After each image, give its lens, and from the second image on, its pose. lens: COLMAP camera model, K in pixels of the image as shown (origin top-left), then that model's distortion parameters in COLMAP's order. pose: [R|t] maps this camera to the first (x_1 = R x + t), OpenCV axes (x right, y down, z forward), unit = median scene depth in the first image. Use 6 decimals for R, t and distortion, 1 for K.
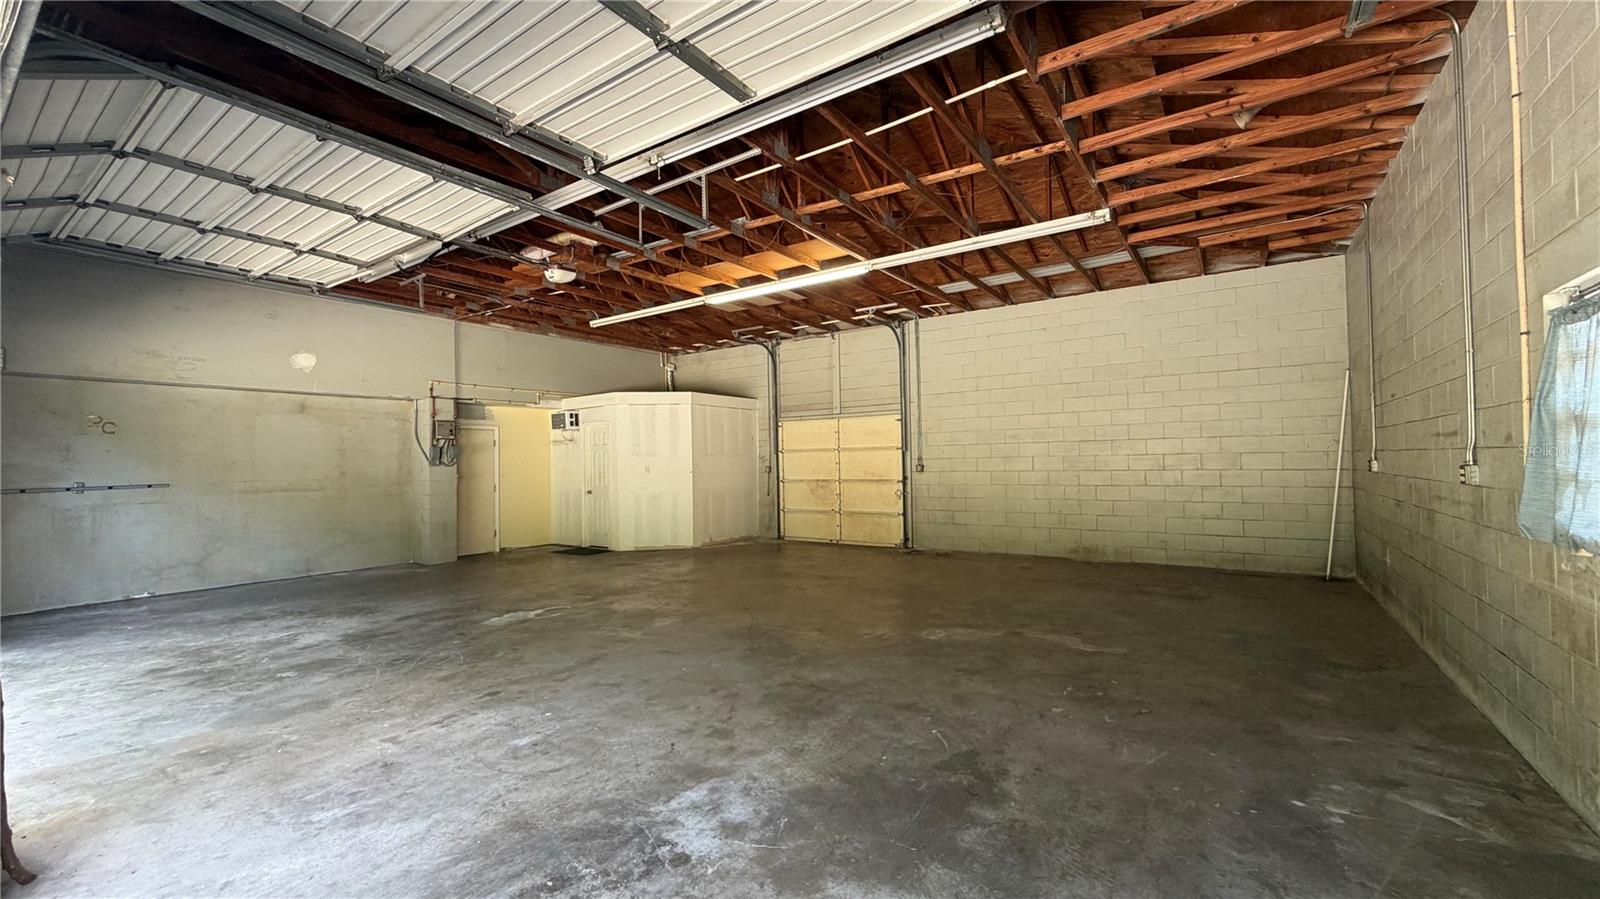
lens RADIAL K [[634.6, 0, 793.2], [0, 634.6, 458.6], [0, 0, 1]] dist [-0.000862, 0.000475]
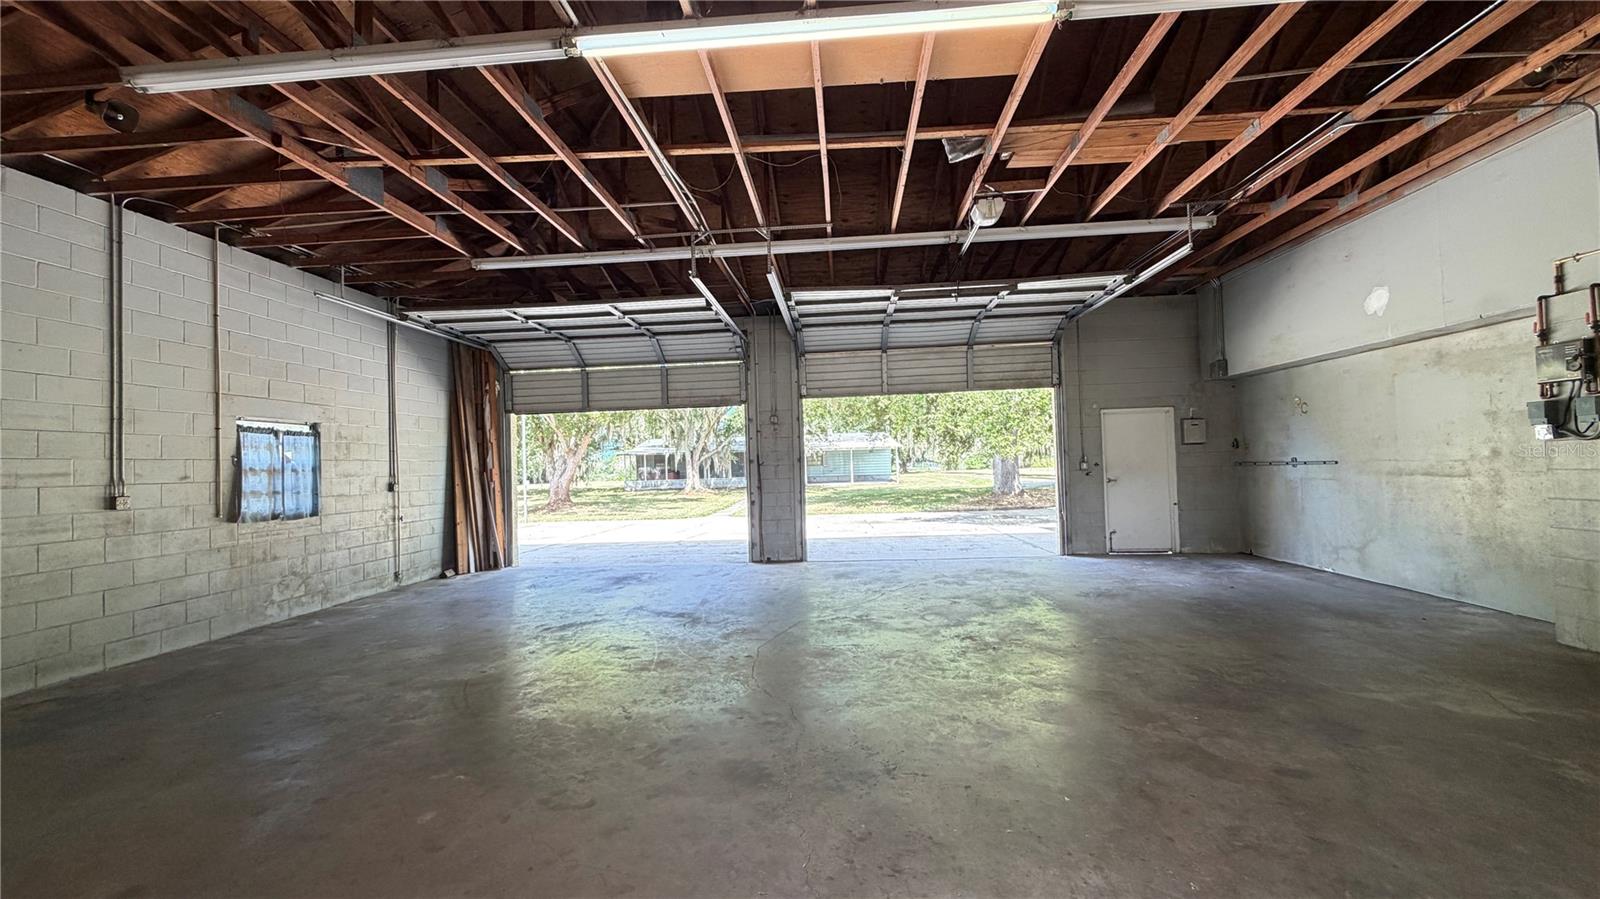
lens RADIAL K [[634.6, 0, 796.6], [0, 634.6, 444.5], [0, 0, 1]] dist [-0.000862, 0.000475]
pose [[-0.861434, 0.027279, -0.507136, 0.368507], [0.048330, 0.998428, -0.028389, 0.004404], [0.505564, -0.048965, -0.861398, 2.420893]]
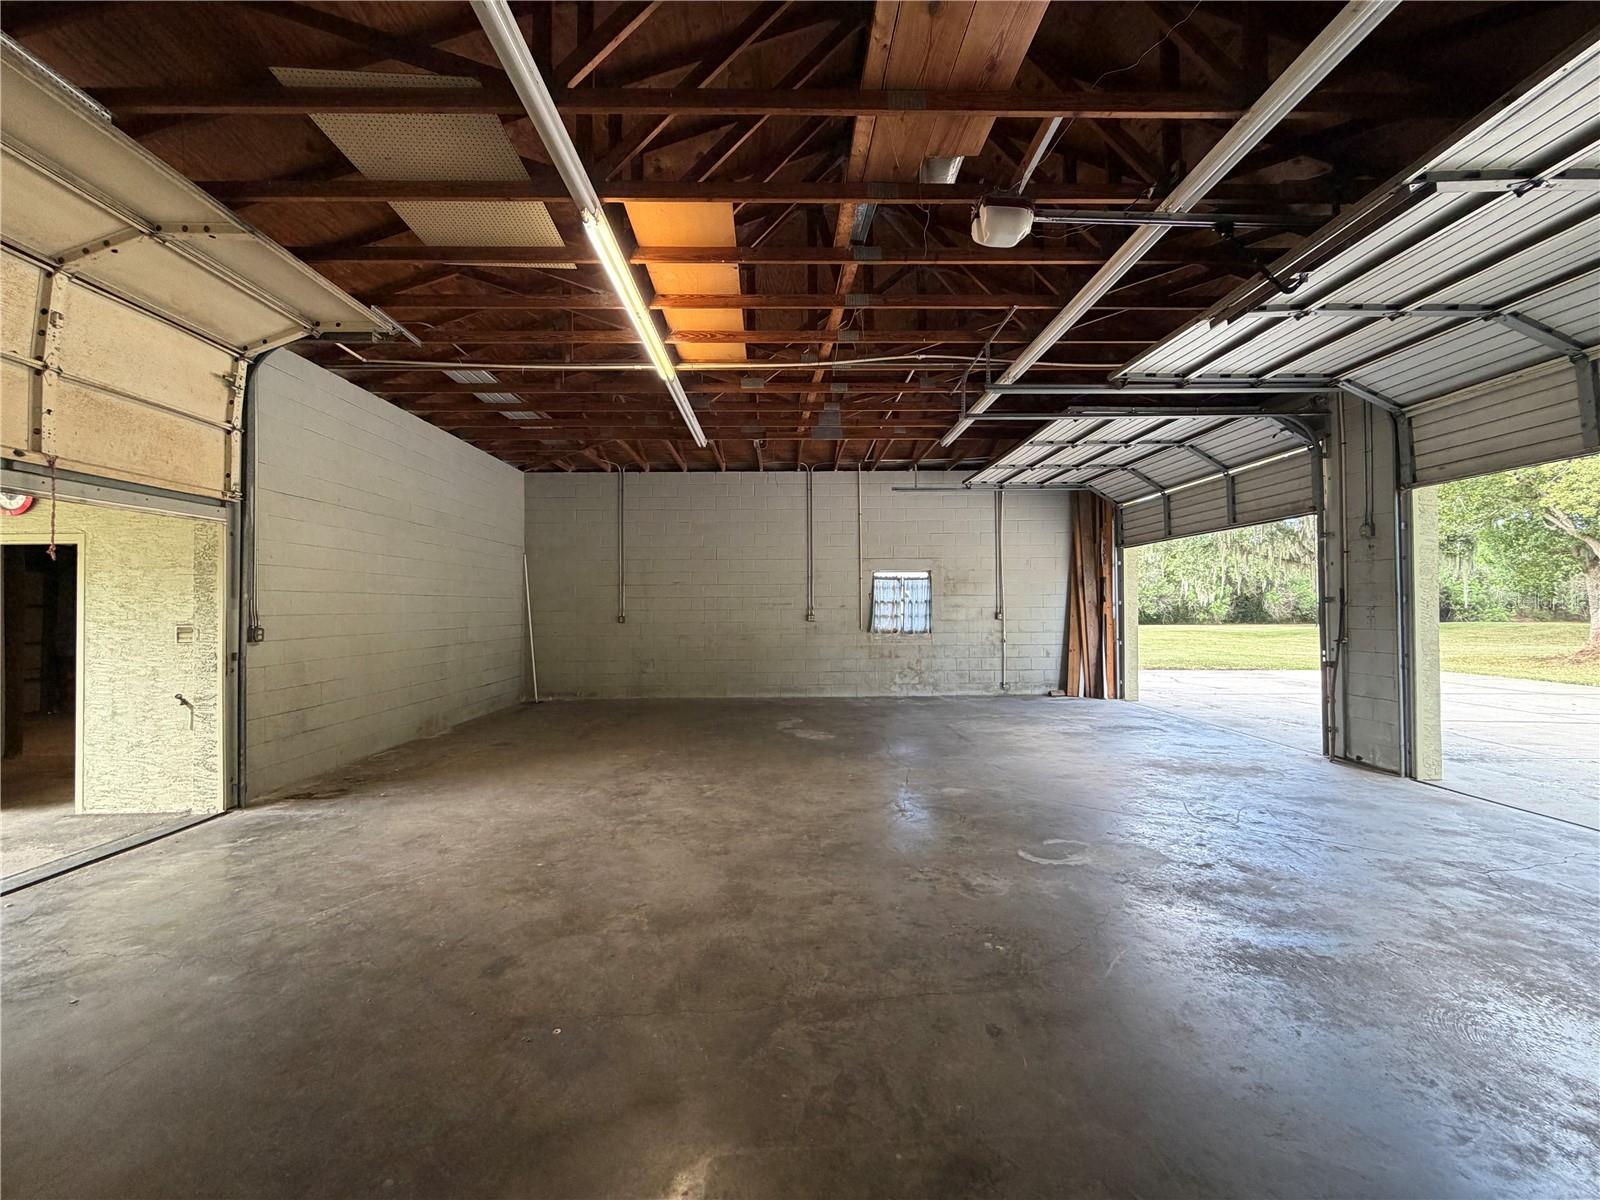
lens RADIAL K [[635.8, 0, 794.1], [0, 635.8, 596.9], [0, 0, 1]] dist [-0.000475, -0.000089]
pose [[-0.586714, 0.034423, 0.809062, -1.044052], [0.012765, 0.999365, -0.033263, 0.018178], [-0.809694, -0.009188, -0.586781, 2.234581]]
